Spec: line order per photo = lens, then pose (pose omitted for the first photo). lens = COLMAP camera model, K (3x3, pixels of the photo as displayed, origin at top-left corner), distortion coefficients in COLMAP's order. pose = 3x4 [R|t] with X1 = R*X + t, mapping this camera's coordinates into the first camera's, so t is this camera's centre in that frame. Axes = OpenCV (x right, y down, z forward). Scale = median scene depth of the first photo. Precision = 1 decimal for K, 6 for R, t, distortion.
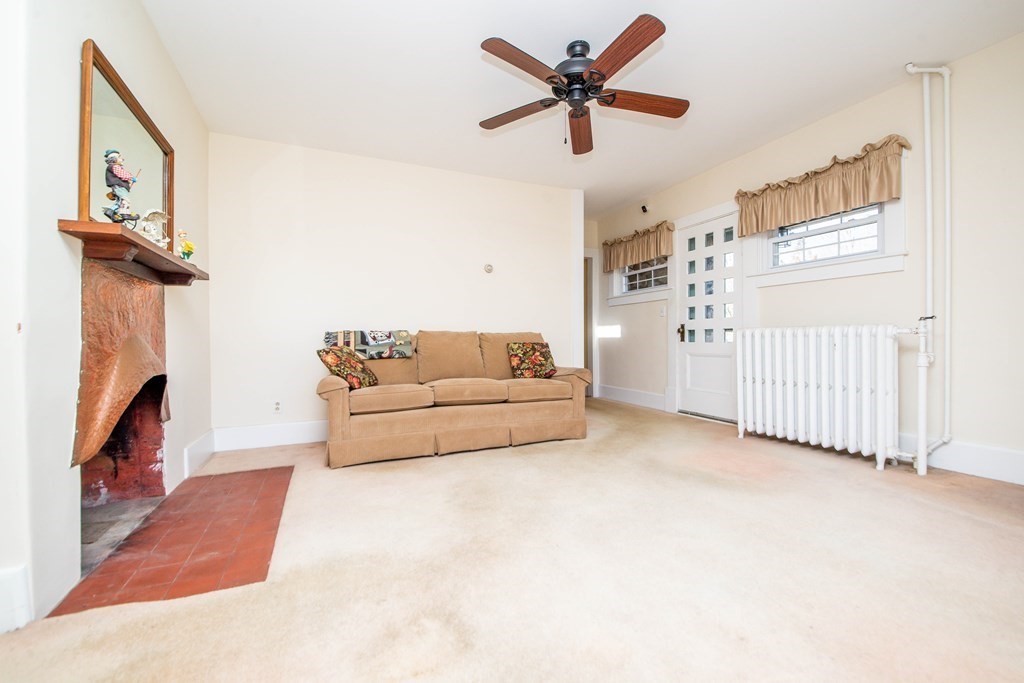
lens RADIAL K [[415.3, 0, 512.0], [0, 415.3, 341.5], [0, 0, 1]] dist [0.036138, -0.032696]
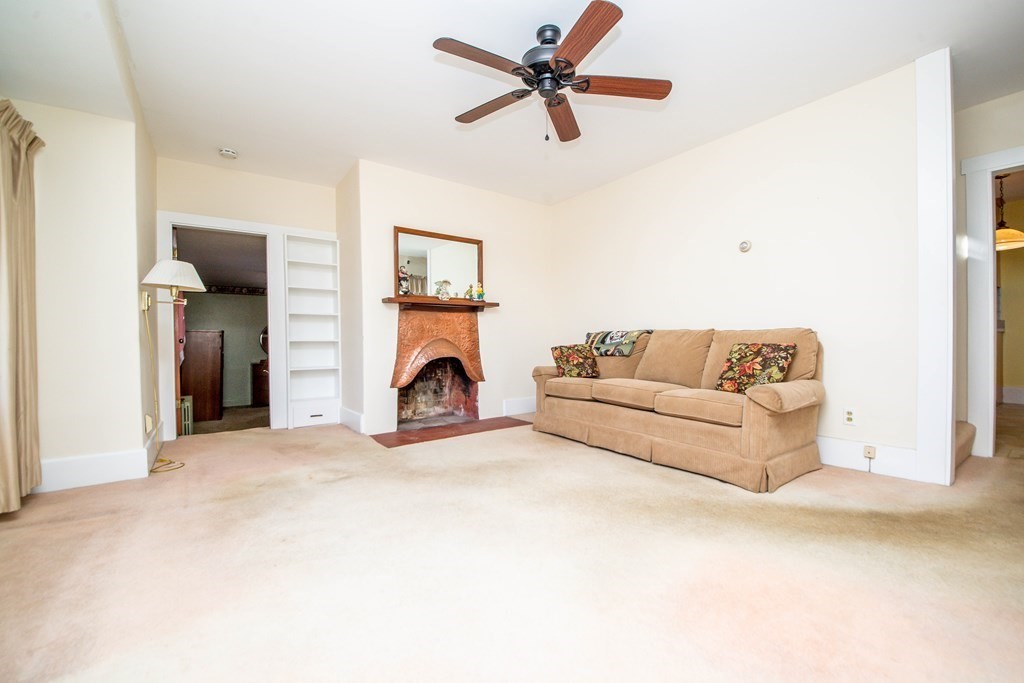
lens RADIAL K [[415.3, 0, 512.0], [0, 415.3, 341.5], [0, 0, 1]] dist [0.036138, -0.032696]
pose [[0.207734, 0.011574, -0.978117, 1.063380], [0.006863, 0.999888, 0.013289, -0.021399], [0.978161, -0.009474, 0.207631, 0.715110]]
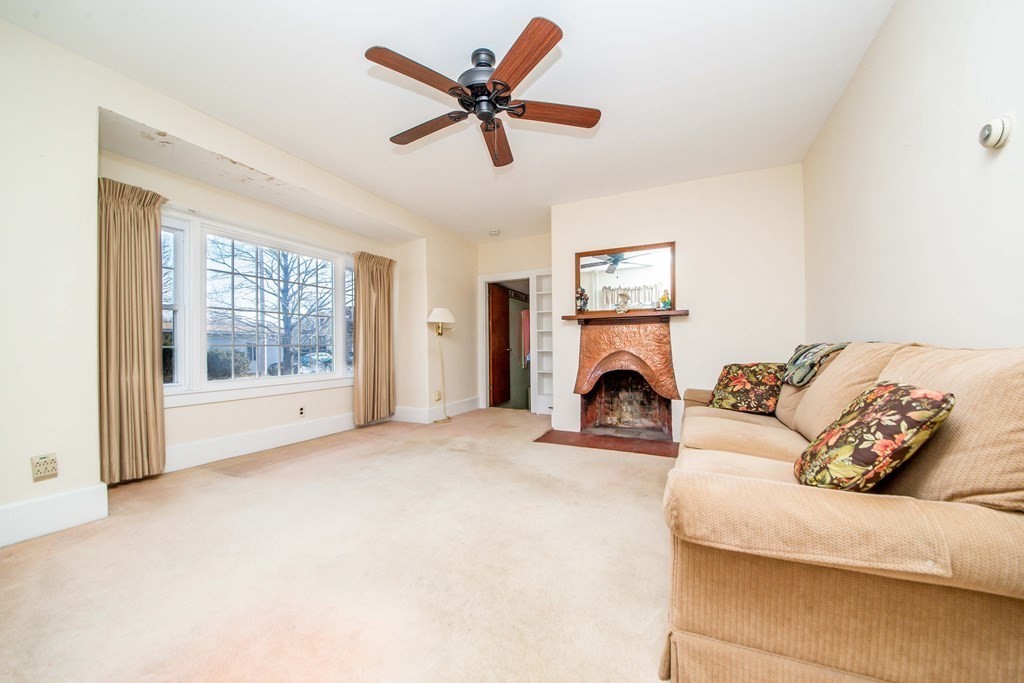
lens RADIAL K [[361.8, 0, 516.7], [0, 361.8, 344.3], [0, 0, 1]] dist [0.000331, -0.000057]
pose [[-0.754980, 0.008189, -0.655697, 0.639233], [0.012198, 0.999924, -0.001558, -0.044465], [0.655634, -0.009174, -0.755023, 1.654181]]
